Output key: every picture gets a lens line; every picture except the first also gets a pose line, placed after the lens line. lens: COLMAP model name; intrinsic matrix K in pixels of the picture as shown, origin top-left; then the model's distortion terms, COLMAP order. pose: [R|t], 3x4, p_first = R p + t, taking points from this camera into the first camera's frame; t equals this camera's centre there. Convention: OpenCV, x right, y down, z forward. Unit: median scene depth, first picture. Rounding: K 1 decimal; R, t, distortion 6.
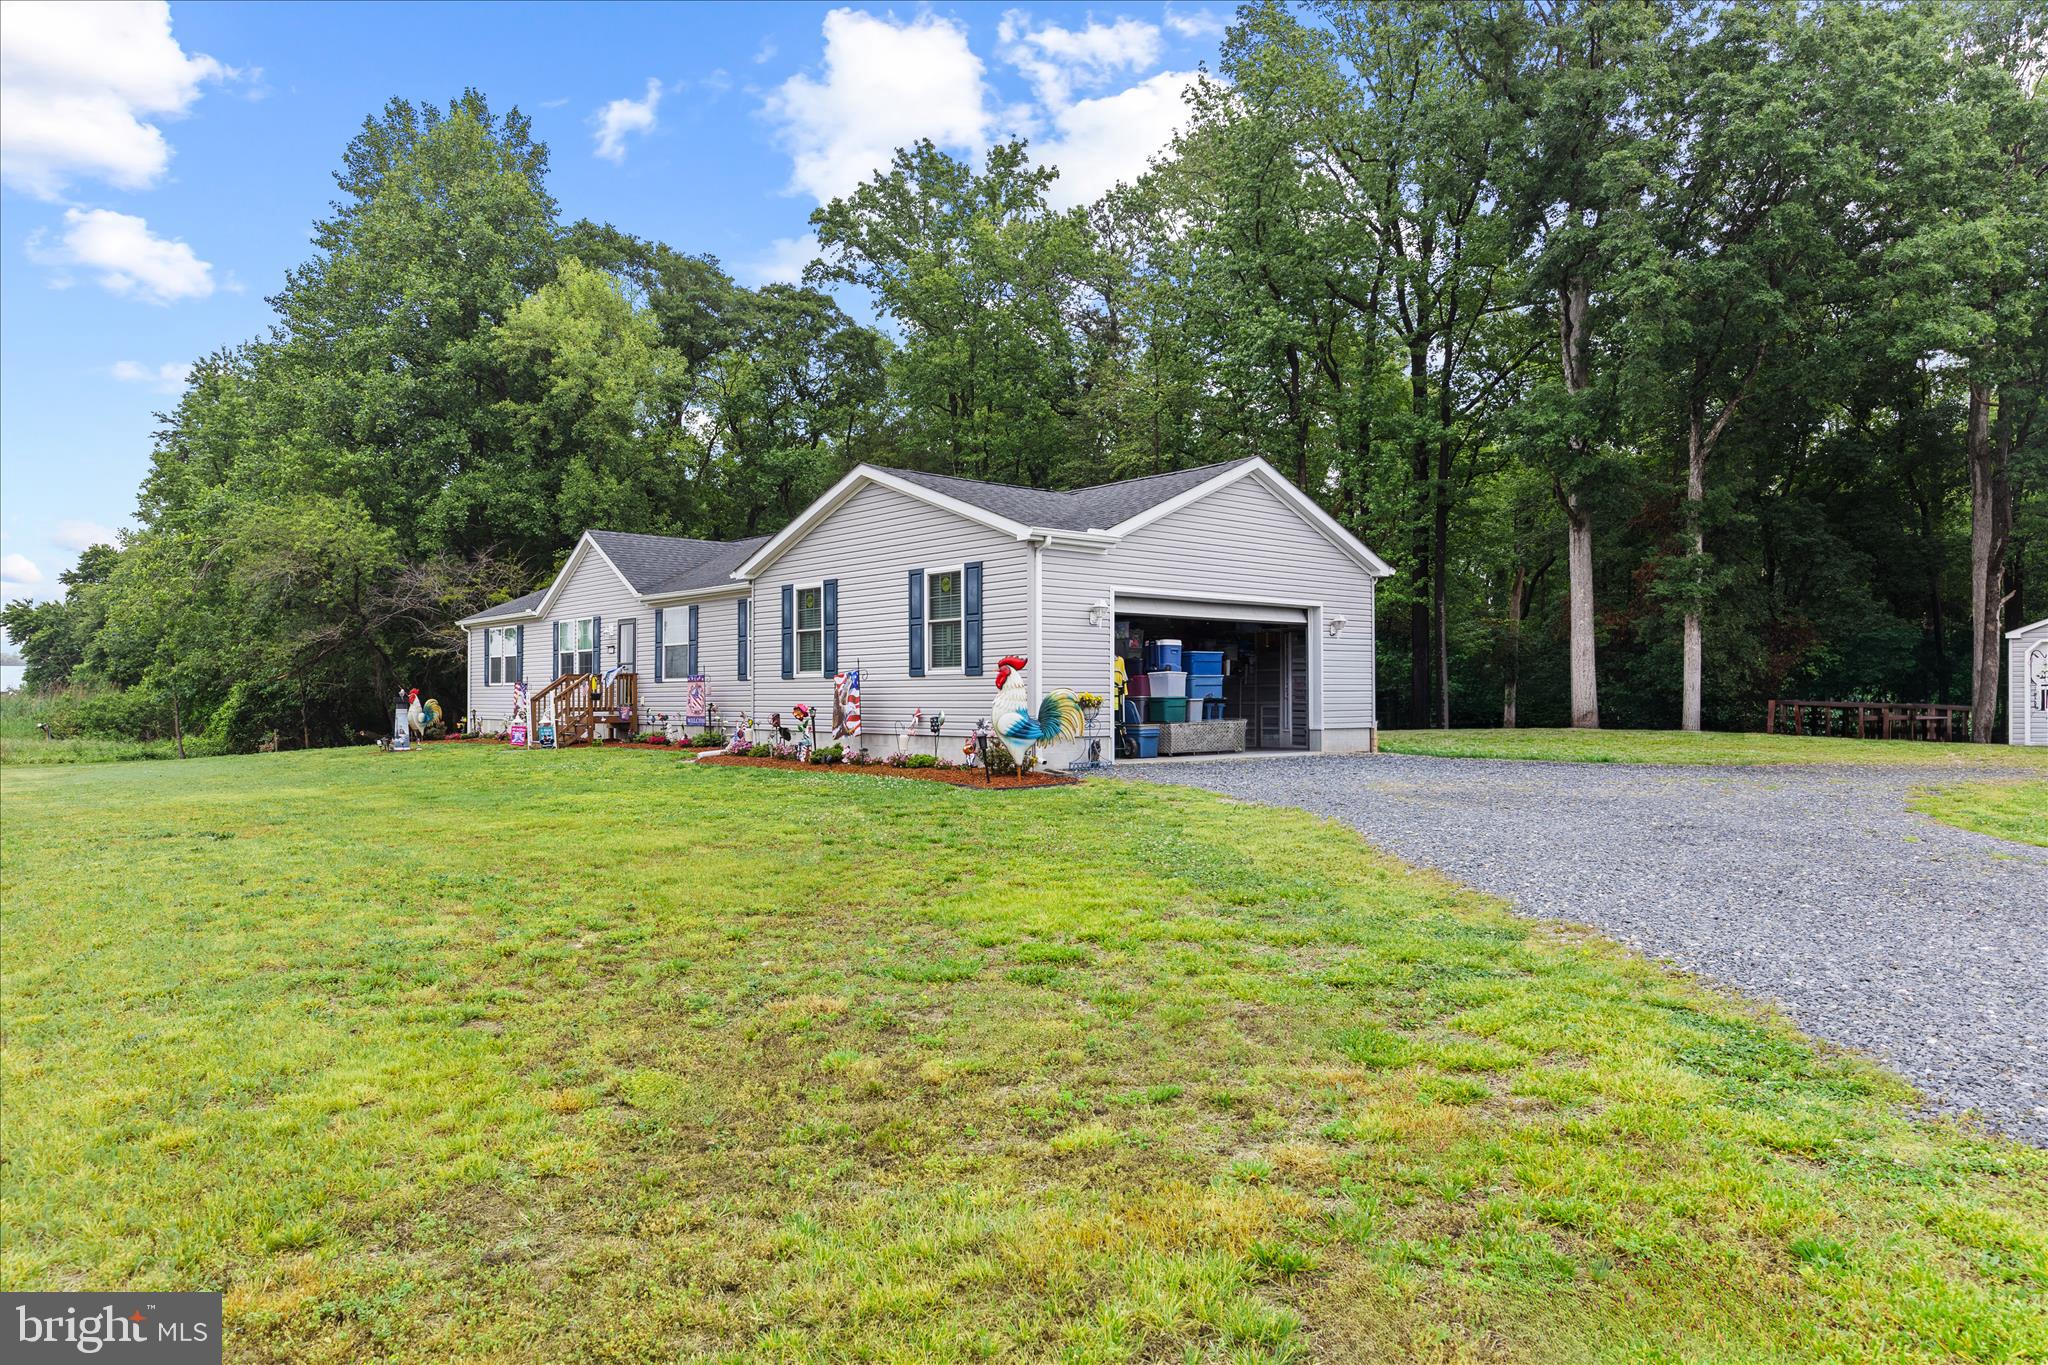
lens RADIAL K [[1309.8, 0, 1024.0], [0, 1309.8, 682.5], [0, 0, 1]] dist [0.004990, 0.002205]
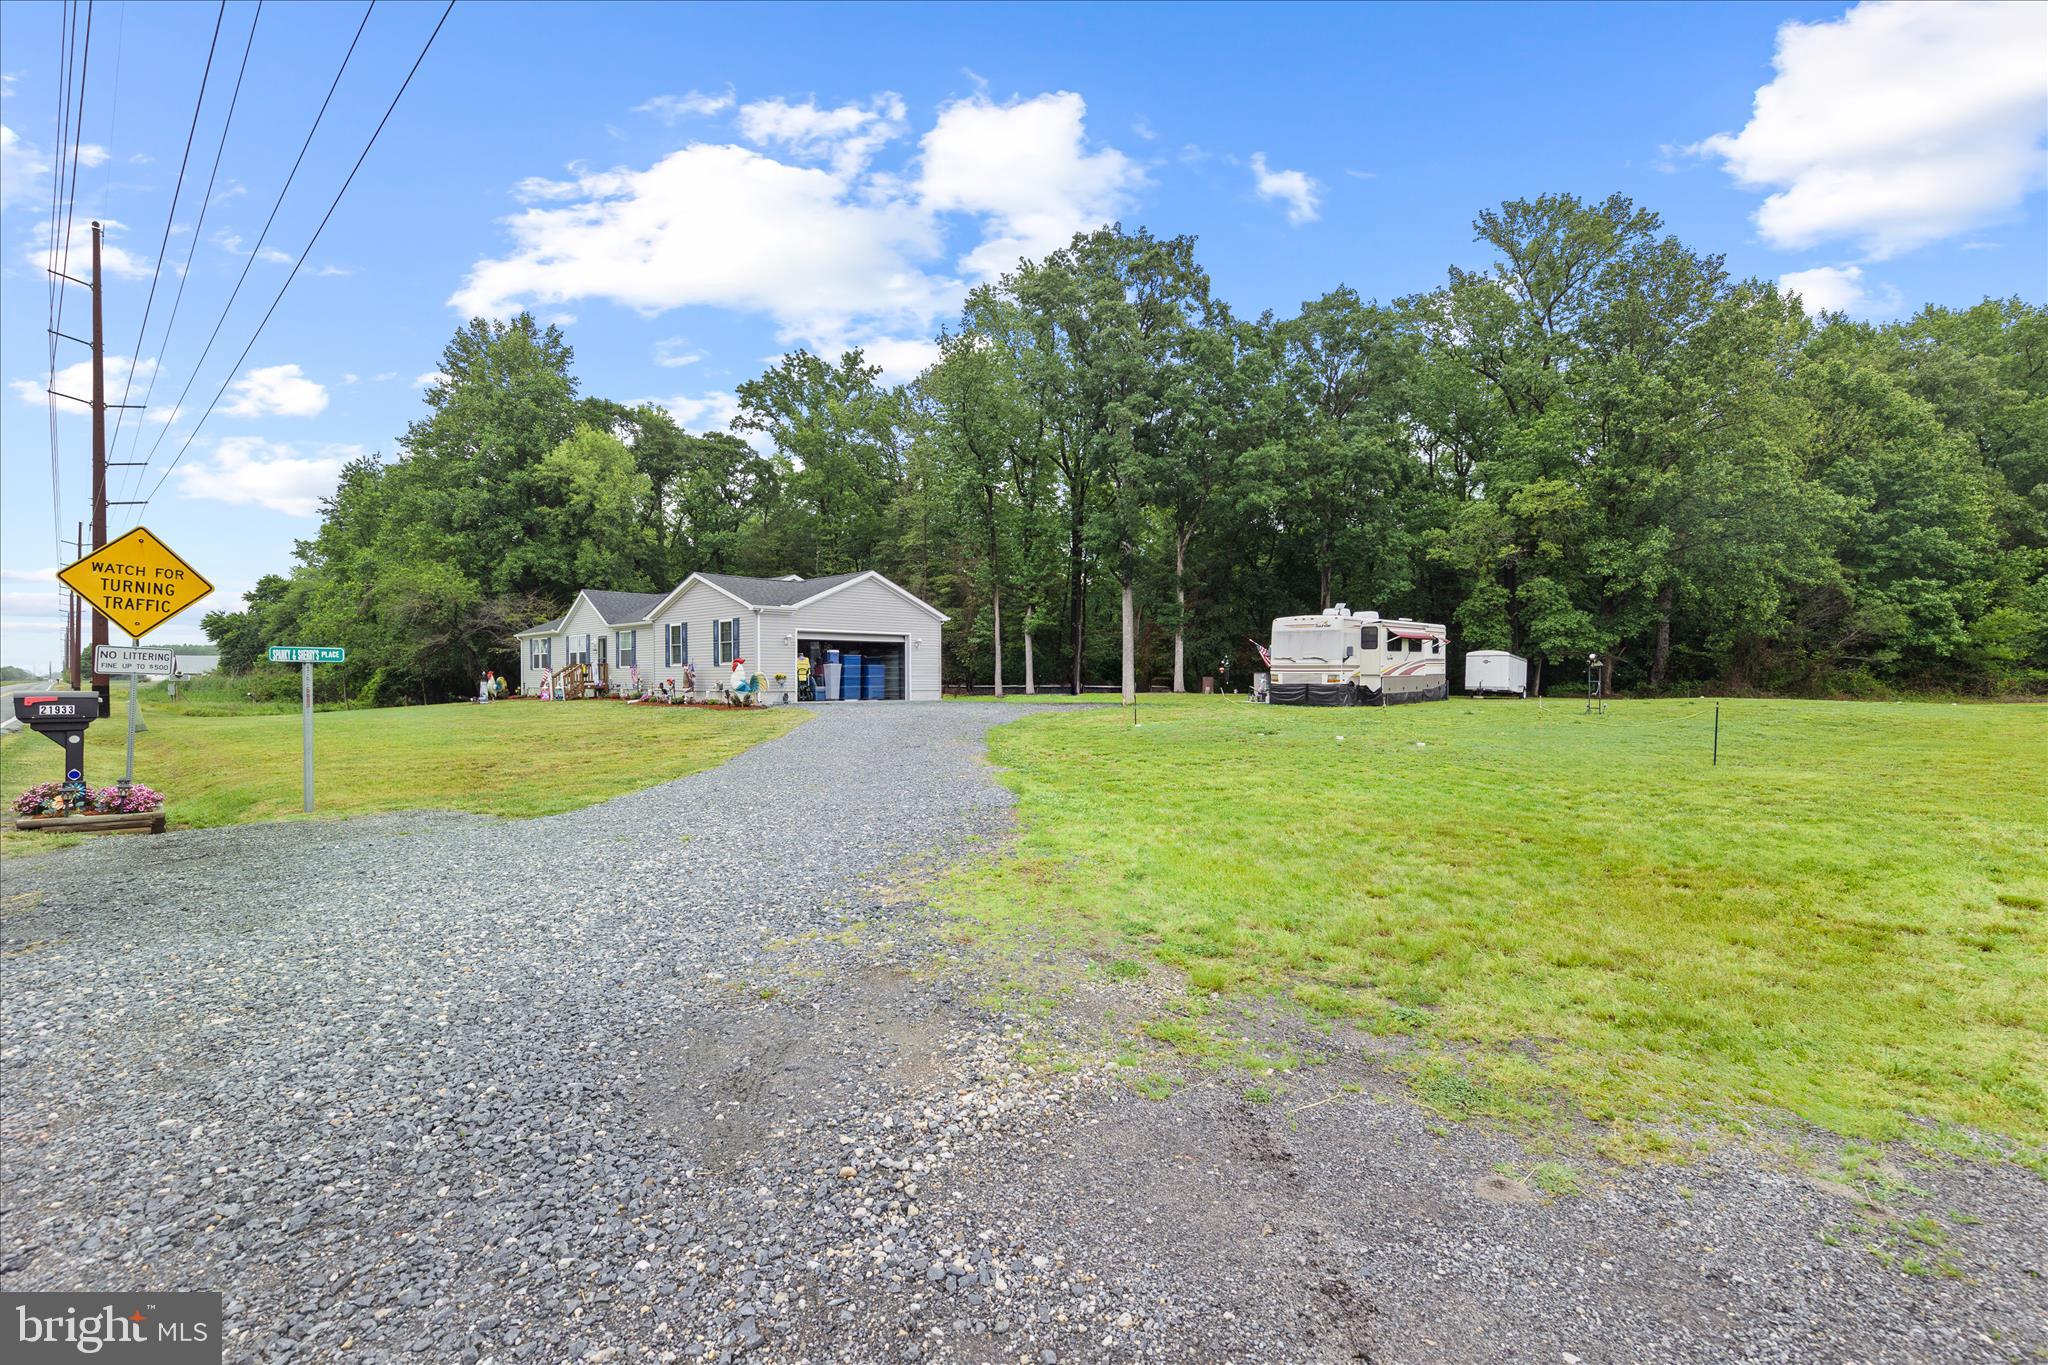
lens RADIAL K [[911.2, 0, 1028.2], [0, 911.2, 686.9], [0, 0, 1]] dist [-0.003904, -0.000252]
pose [[0.995348, -0.002282, 0.096322, 0.134248], [0.000079, 0.999738, 0.022871, -0.001962], [-0.096349, -0.022757, 0.995087, -0.283538]]
